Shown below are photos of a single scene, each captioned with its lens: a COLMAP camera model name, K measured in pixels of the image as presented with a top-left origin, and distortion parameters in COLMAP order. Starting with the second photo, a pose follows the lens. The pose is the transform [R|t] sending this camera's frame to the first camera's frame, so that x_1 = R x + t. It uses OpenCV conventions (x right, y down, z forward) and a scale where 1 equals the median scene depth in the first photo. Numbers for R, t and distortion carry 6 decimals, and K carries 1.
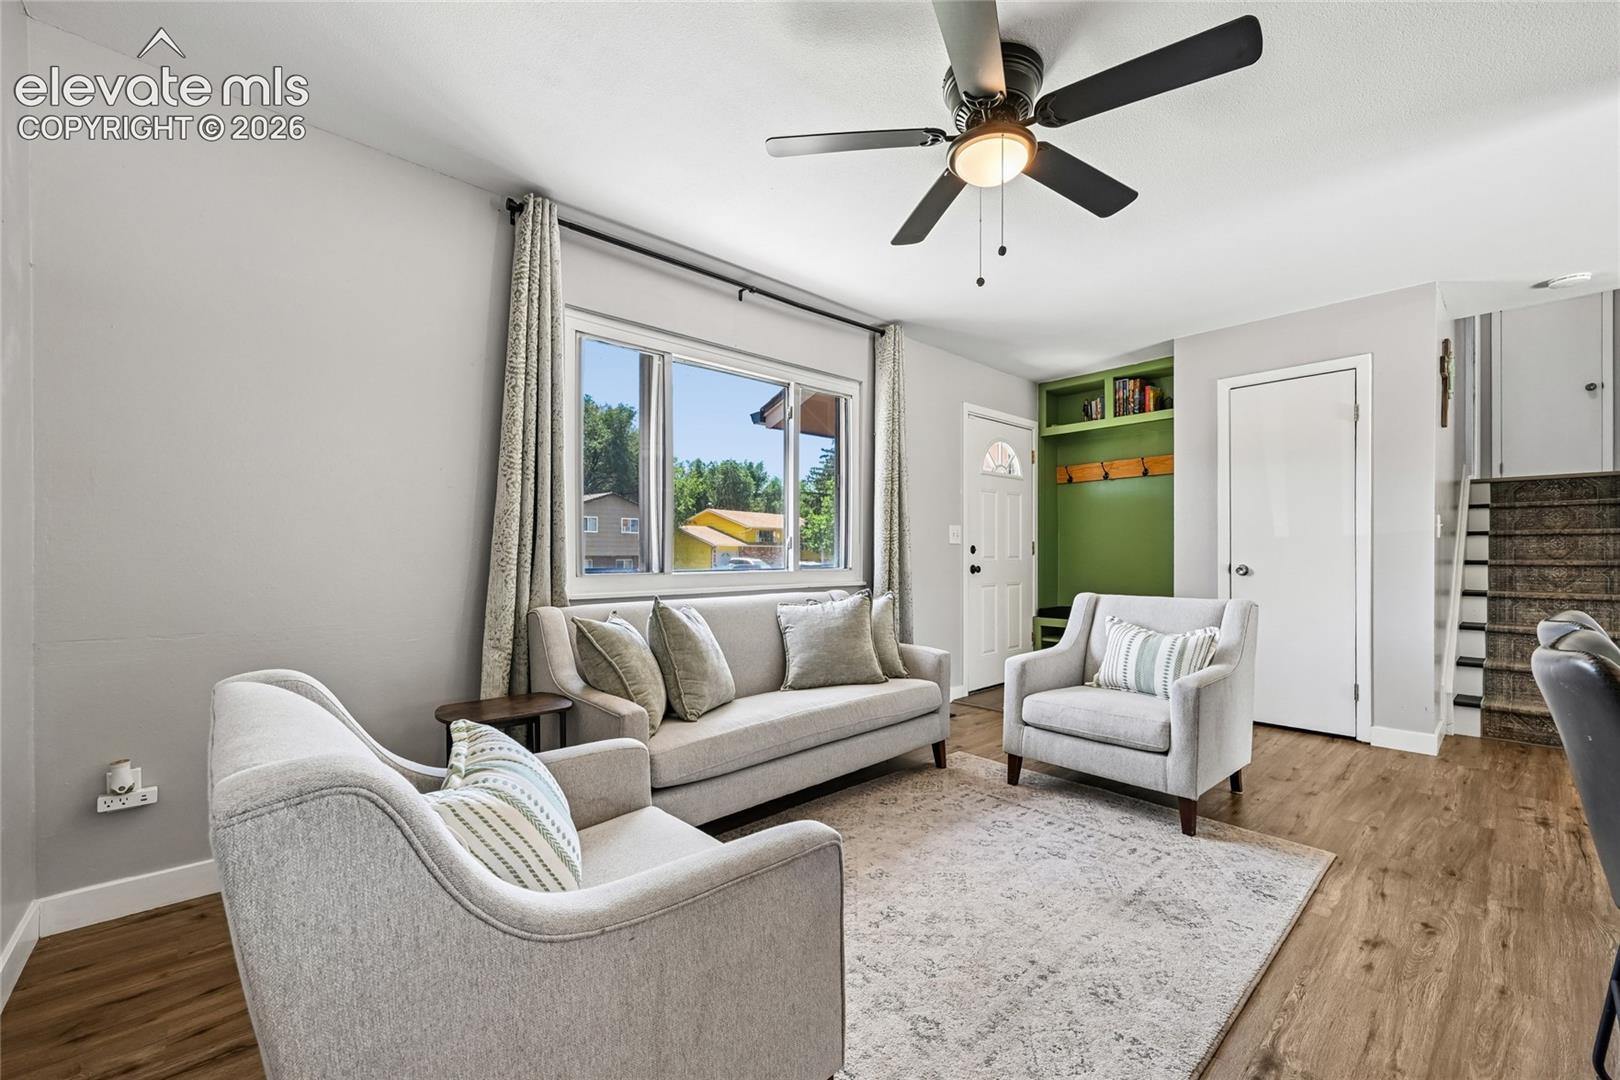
lens RADIAL K [[634.6, 0, 841.9], [0, 634.6, 555.3], [0, 0, 1]] dist [-0.000493, 0.000419]
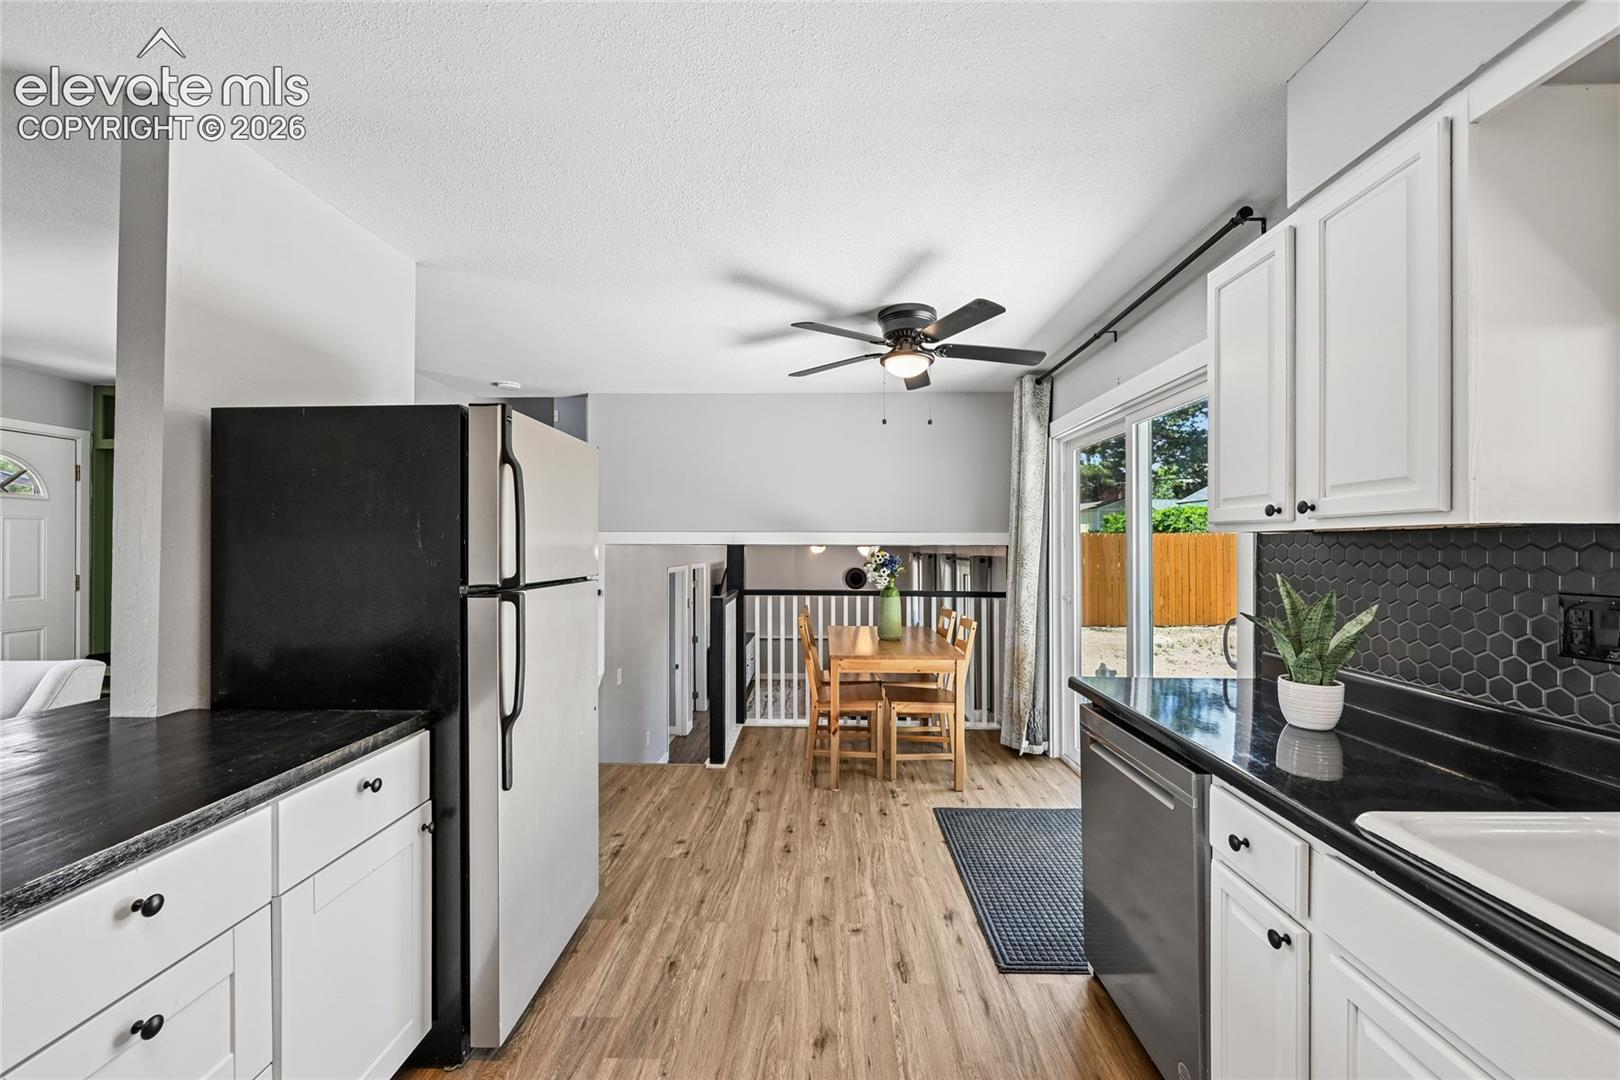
lens RADIAL K [[634.6, 0, 813.7], [0, 634.6, 542.7], [0, 0, 1]] dist [-0.000493, 0.000419]
pose [[0.688724, 0.001775, 0.725021, 0.792242], [0.007433, 0.999927, -0.009509, -0.102831], [-0.724985, 0.011938, 0.688661, -0.535157]]
